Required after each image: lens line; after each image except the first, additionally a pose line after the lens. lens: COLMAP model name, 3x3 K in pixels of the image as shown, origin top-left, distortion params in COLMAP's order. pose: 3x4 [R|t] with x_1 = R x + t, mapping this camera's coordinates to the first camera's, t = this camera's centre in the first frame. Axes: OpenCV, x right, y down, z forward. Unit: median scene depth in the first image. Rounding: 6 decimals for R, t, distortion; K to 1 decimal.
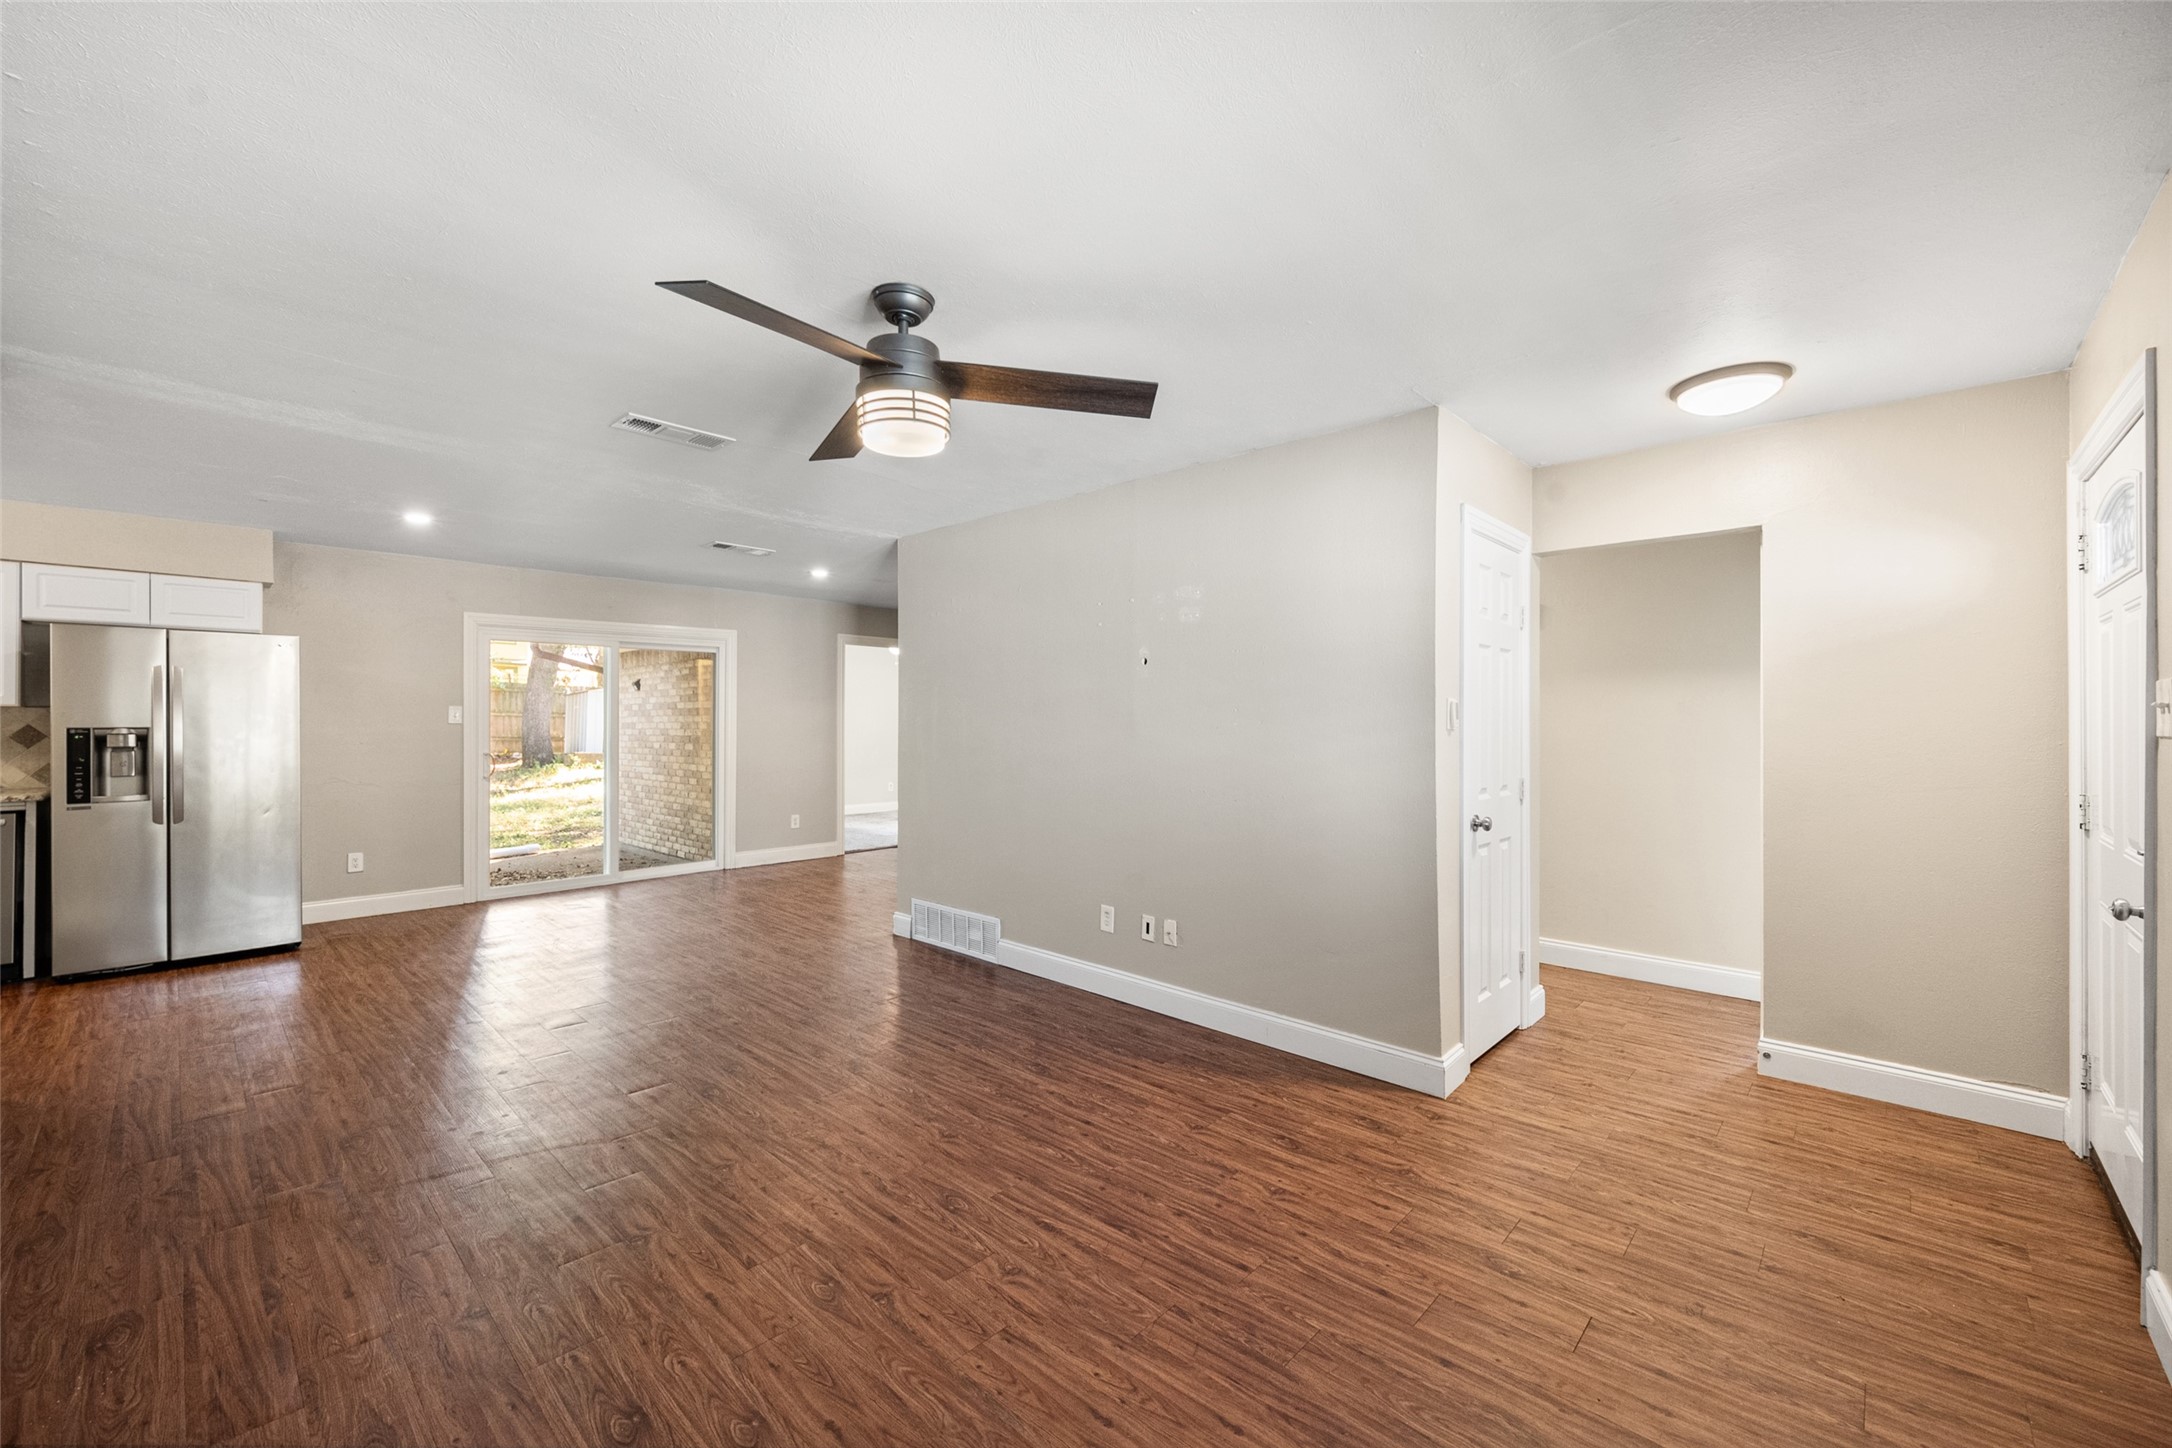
lens RADIAL K [[865.0, 0, 1094.2], [0, 865.0, 711.8], [0, 0, 1]] dist [-0.001039, -0.000020]
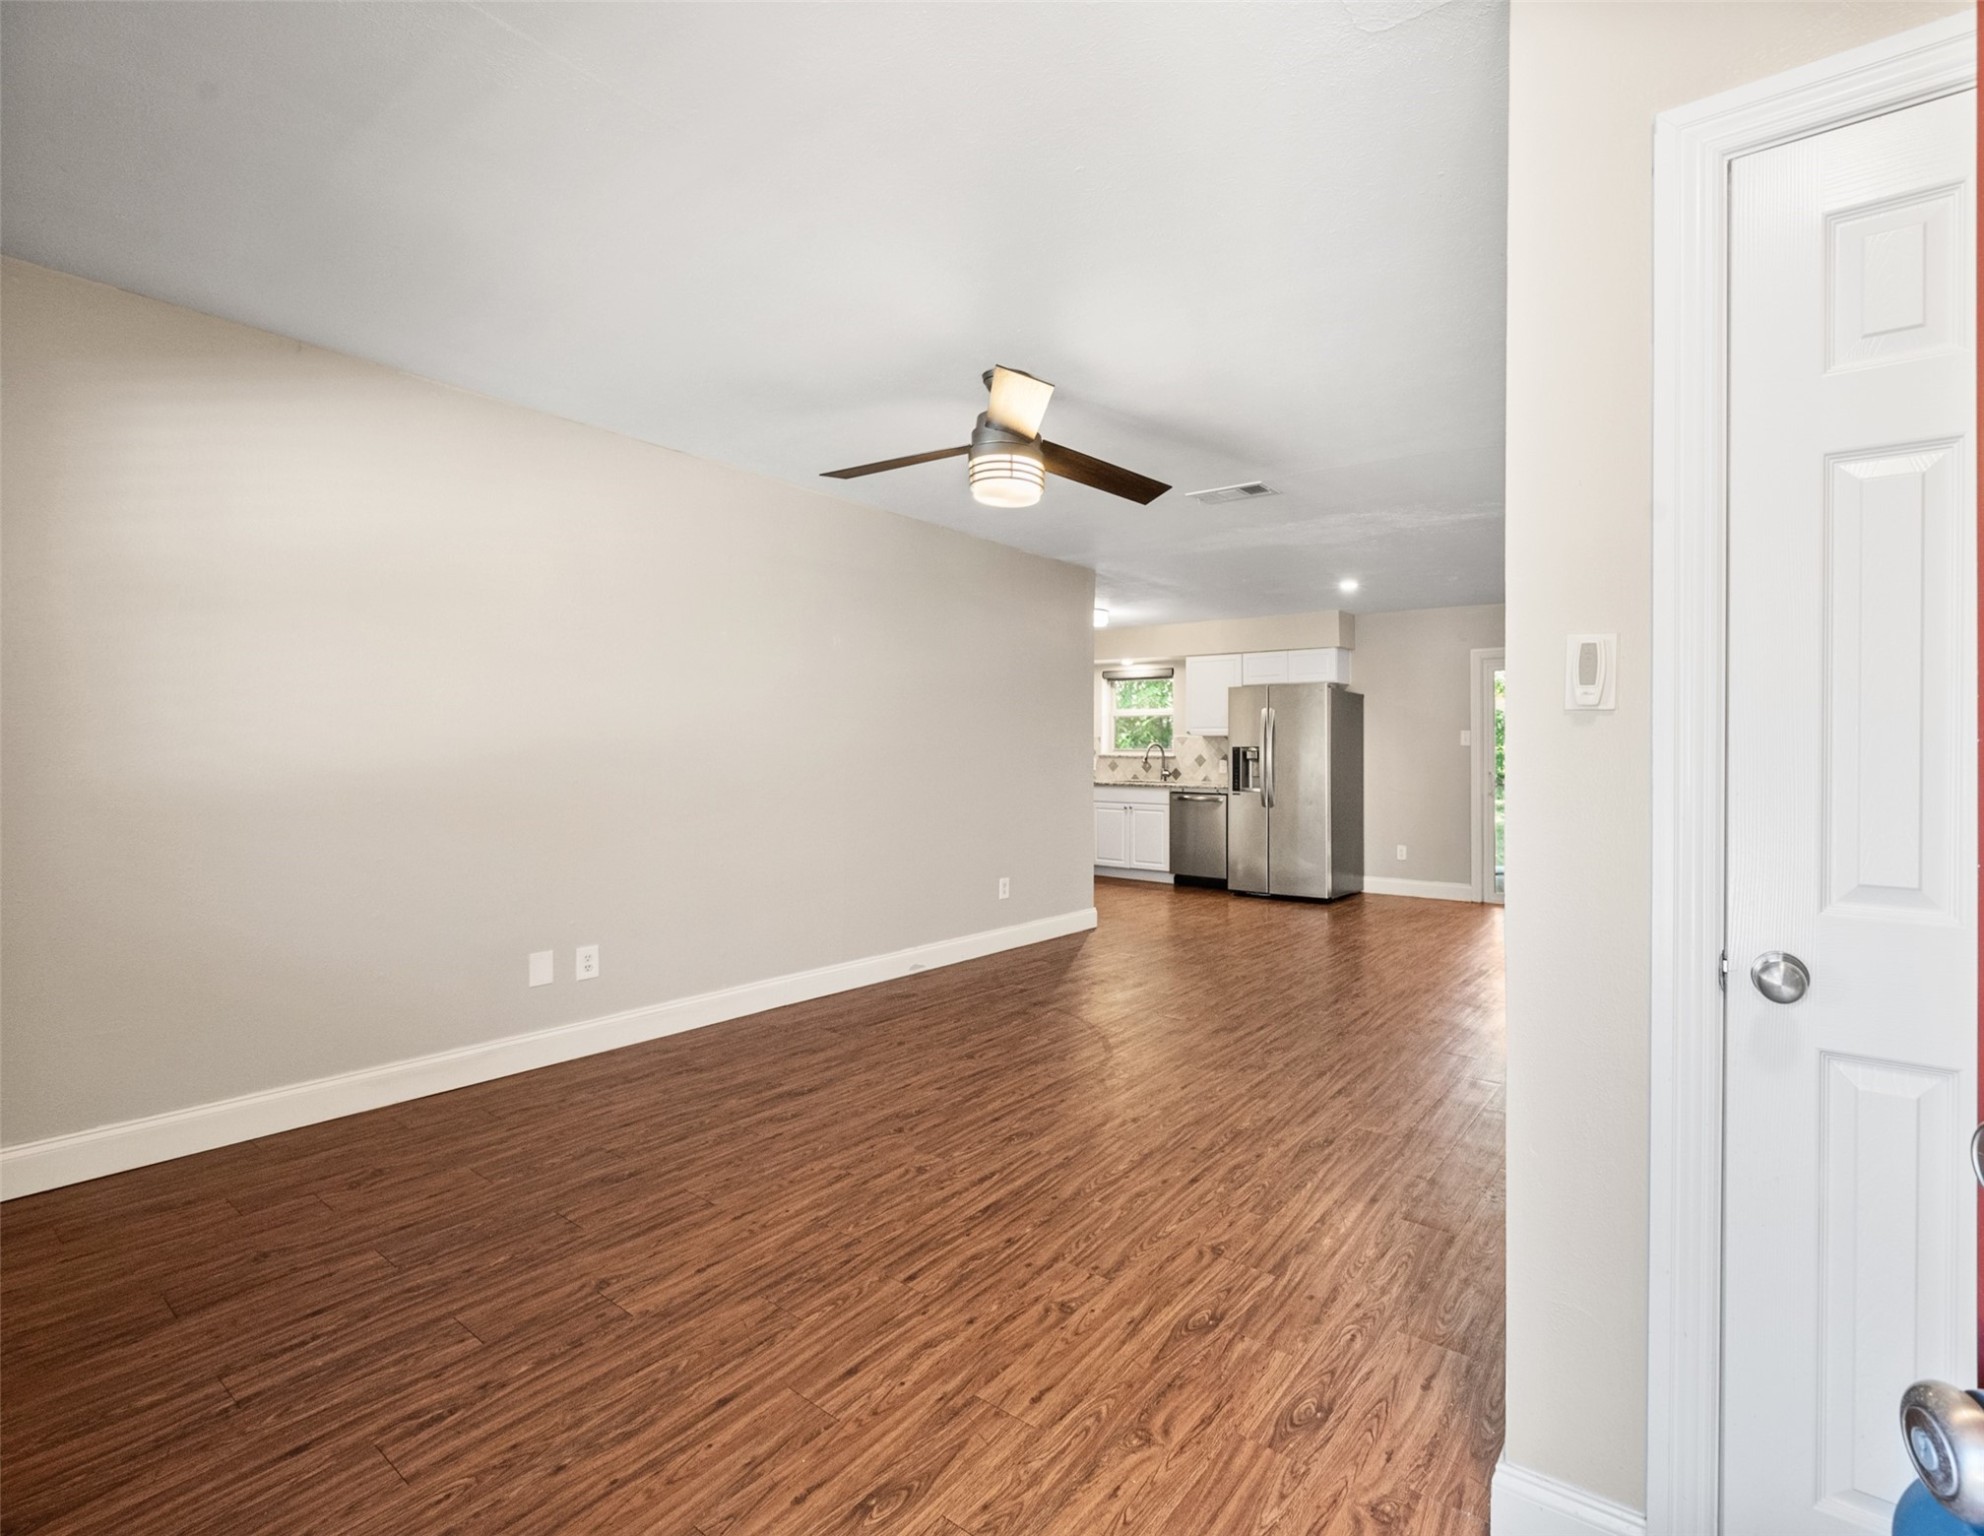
lens RADIAL K [[916.6, 0, 1148.9], [0, 916.6, 749.4], [0, 0, 1]] dist [0.001491, -0.001647]
pose [[0.162627, -0.003398, -0.986682, 0.983542], [0.002634, 0.999992, -0.003009, 0.046353], [0.986684, -0.002110, 0.162634, 0.880628]]
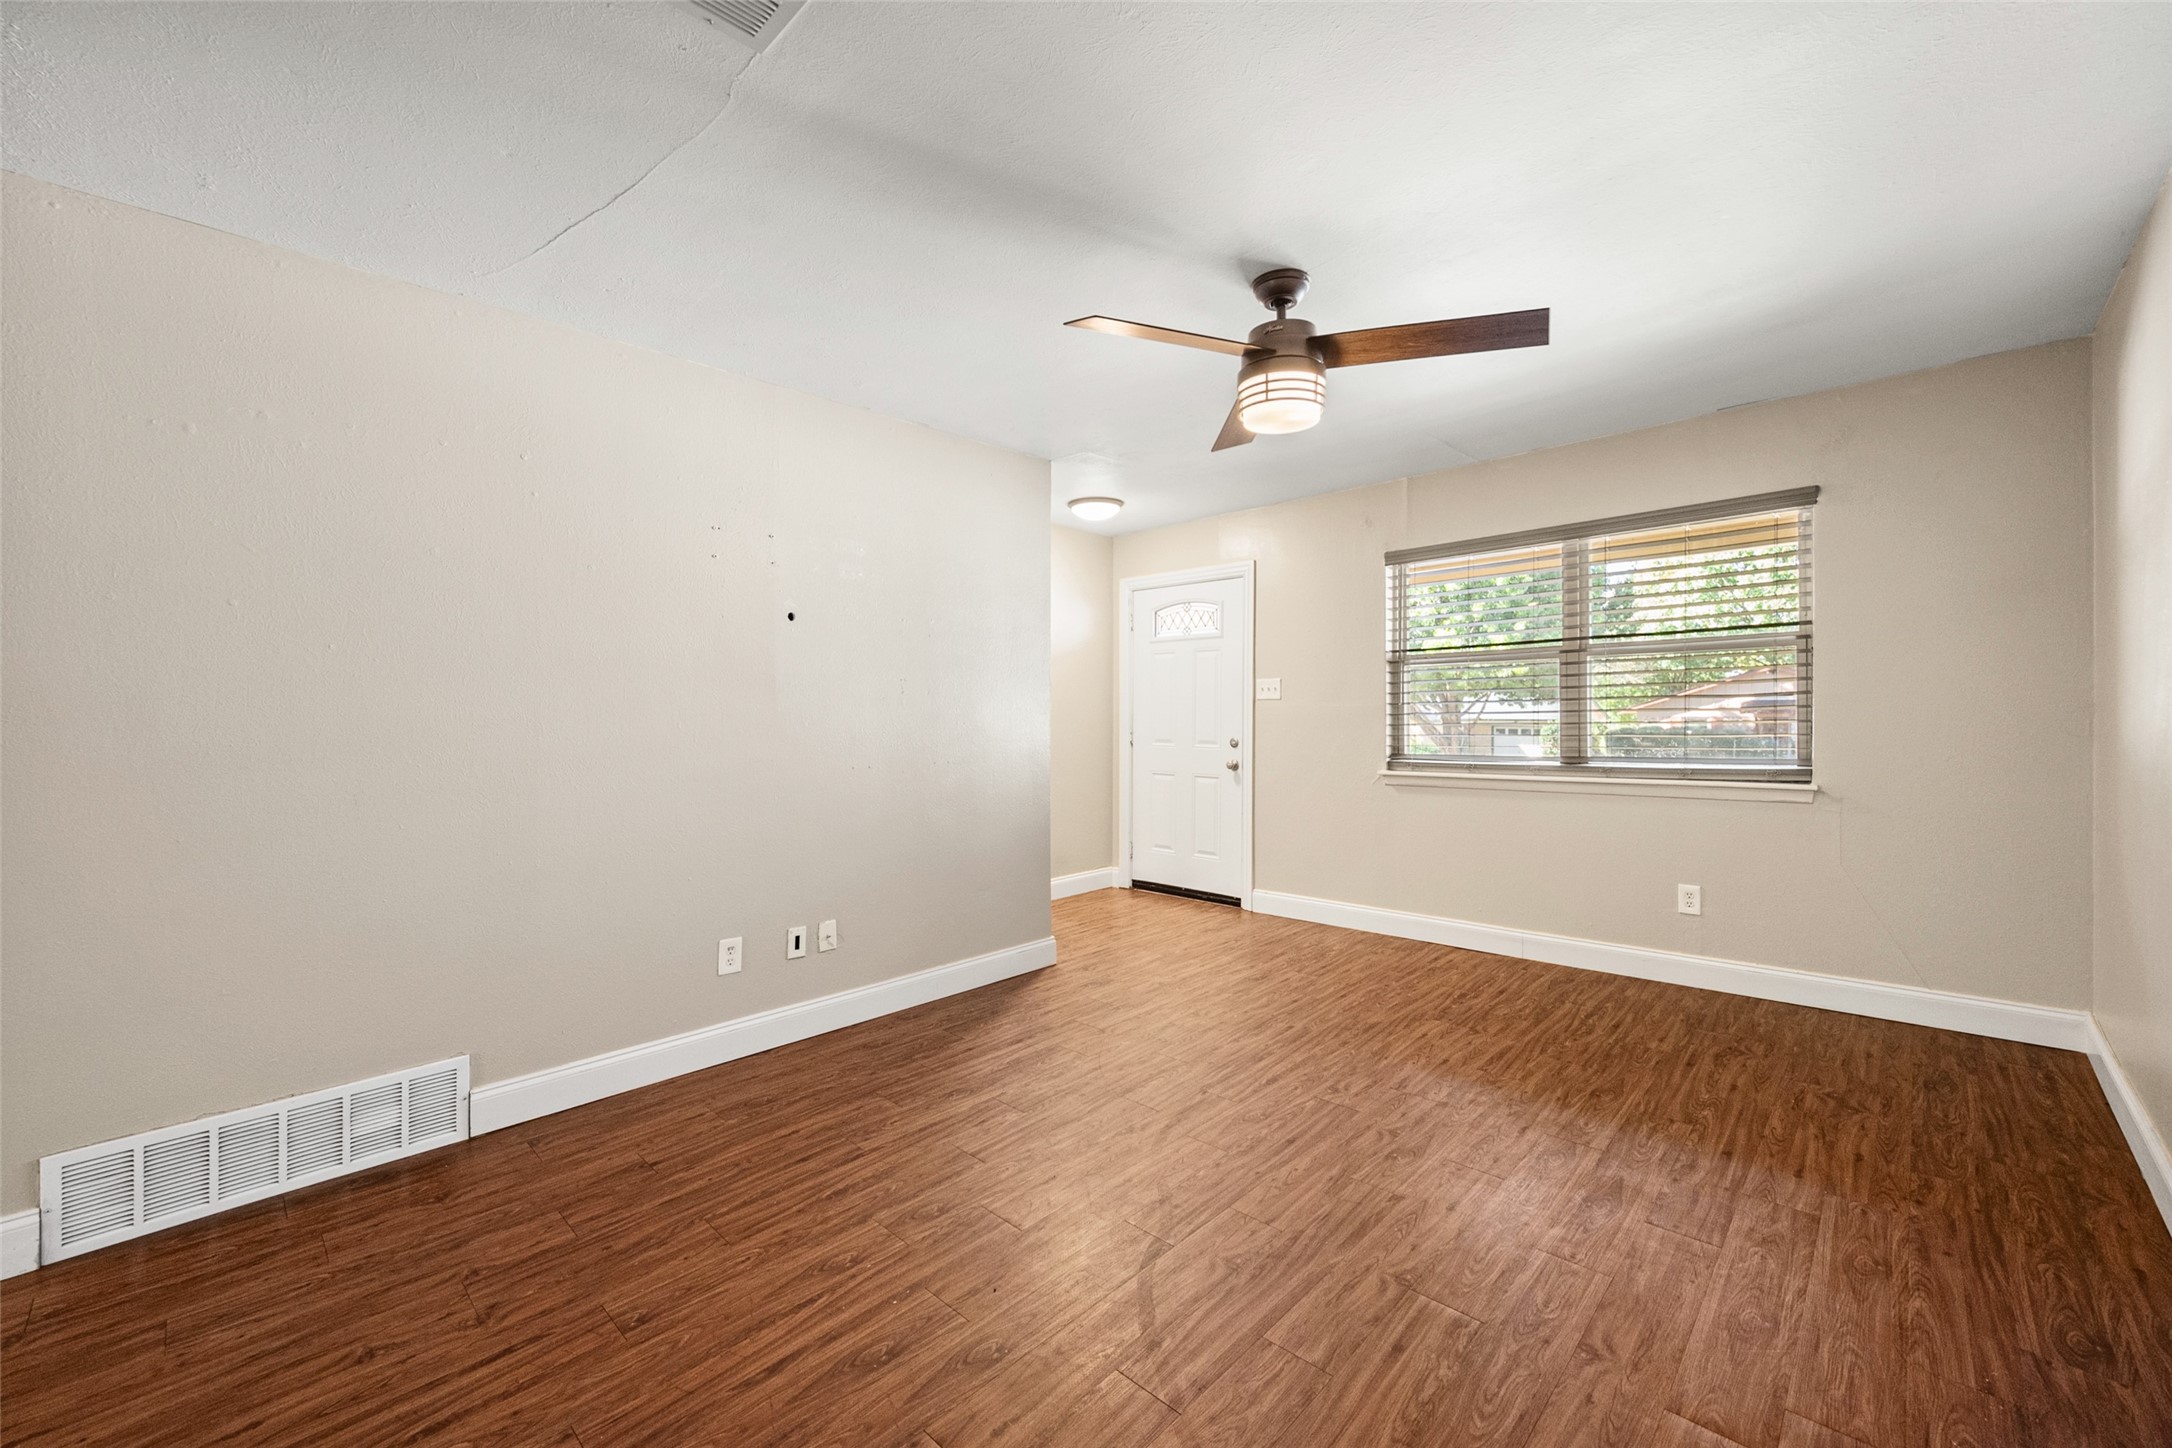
lens RADIAL K [[865.0, 0, 1083.0], [0, 865.0, 702.3], [0, 0, 1]] dist [-0.001039, -0.000020]
pose [[0.018174, 0.004014, 0.999827, -1.164488], [-0.002636, 0.999989, -0.003967, 0.035115], [-0.999831, -0.002563, 0.018184, 1.090853]]
